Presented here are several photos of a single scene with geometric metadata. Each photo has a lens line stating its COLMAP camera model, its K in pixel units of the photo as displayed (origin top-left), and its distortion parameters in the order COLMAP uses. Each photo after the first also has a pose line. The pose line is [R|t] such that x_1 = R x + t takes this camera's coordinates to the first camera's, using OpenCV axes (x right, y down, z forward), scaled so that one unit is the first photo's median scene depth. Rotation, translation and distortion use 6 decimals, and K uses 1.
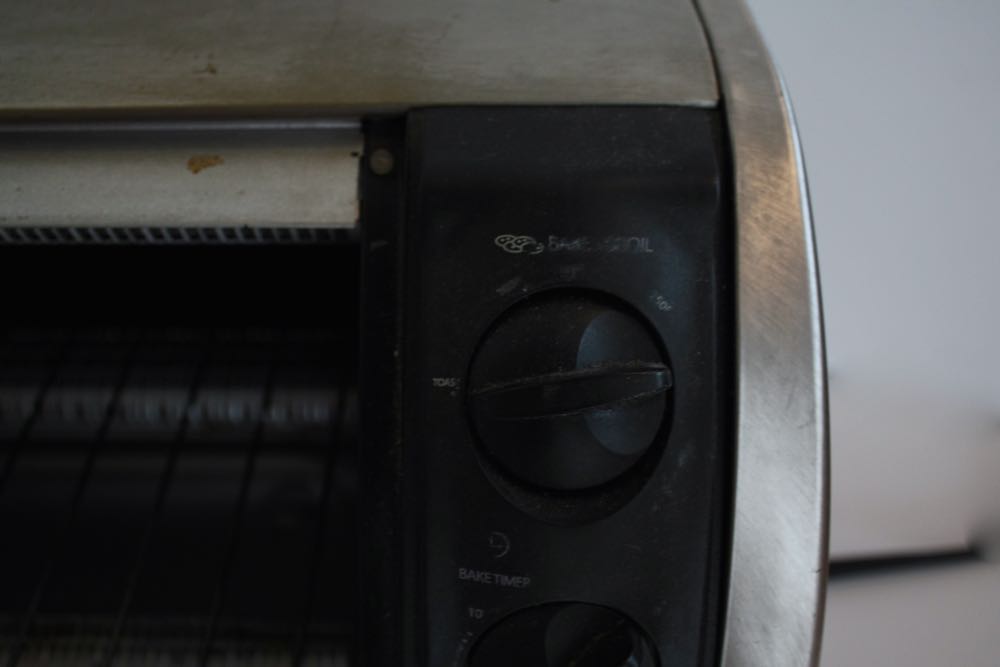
lens RADIAL K [[942.2, 0, 500.0], [0, 942.2, 333.5], [0, 0, 1]] dist [-0.070255, 0.020257]
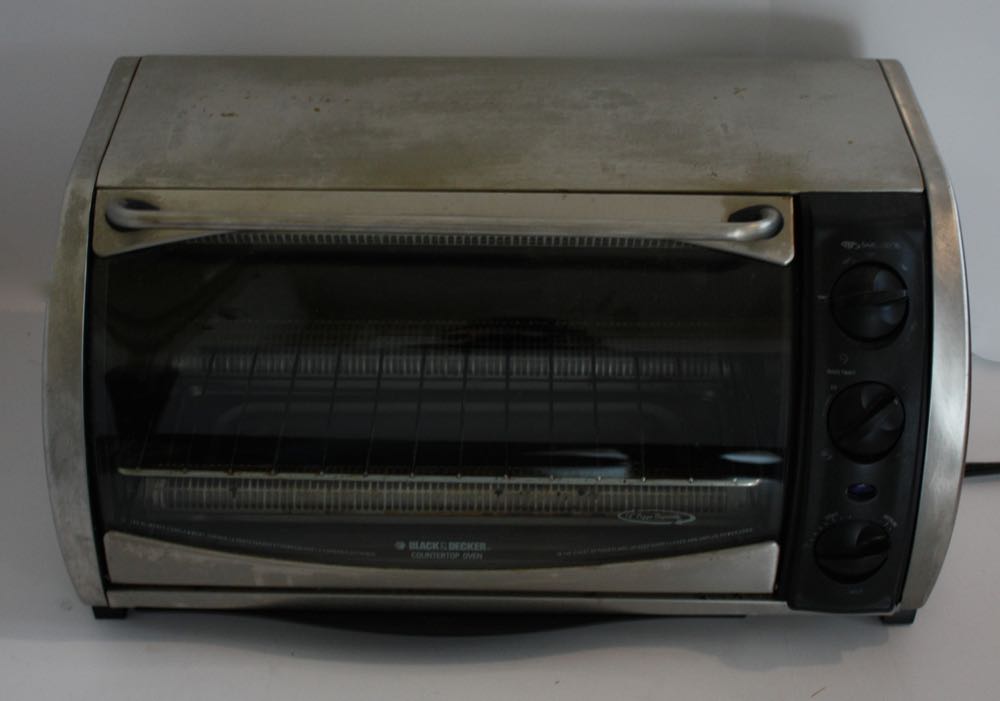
lens RADIAL K [[1717.0, 0, 500.0], [0, 1717.0, 350.5], [0, 0, 1]] dist [-0.034174, 0.043321]
pose [[0.999991, 0.004106, -0.001397, -0.937960], [-0.004207, 0.996621, -0.082033, 0.588737], [0.001056, 0.082038, 0.996629, -3.714918]]
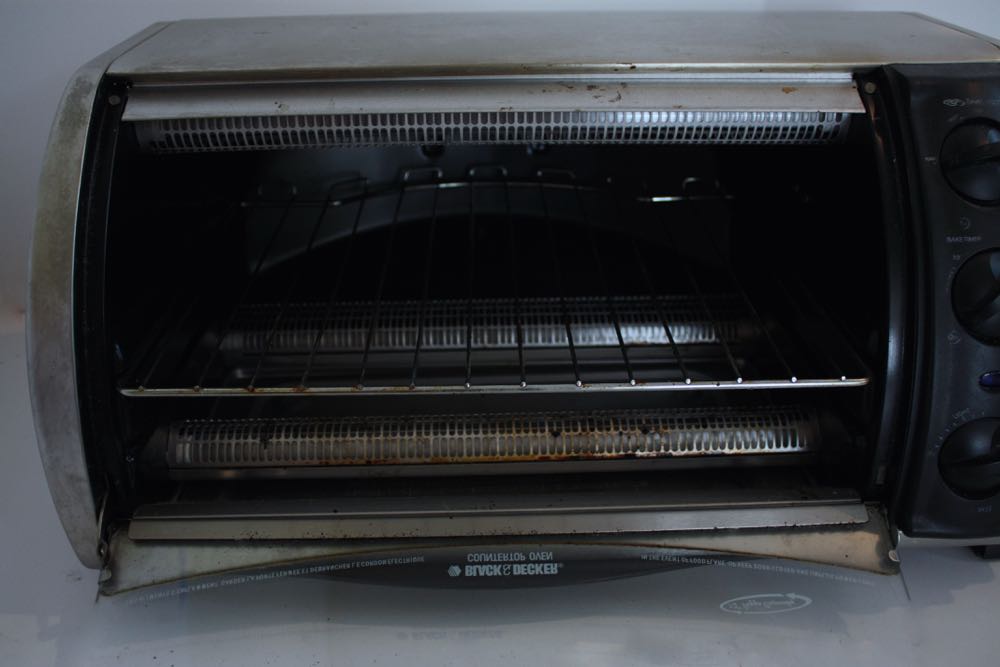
lens RADIAL K [[942.2, 0, 500.0], [0, 942.2, 333.5], [0, 0, 1]] dist [-0.070255, 0.020257]
pose [[0.999014, -0.026030, 0.035962, -1.192729], [0.034806, 0.962084, -0.270523, 1.030355], [-0.027557, 0.271508, 0.962042, -1.038326]]
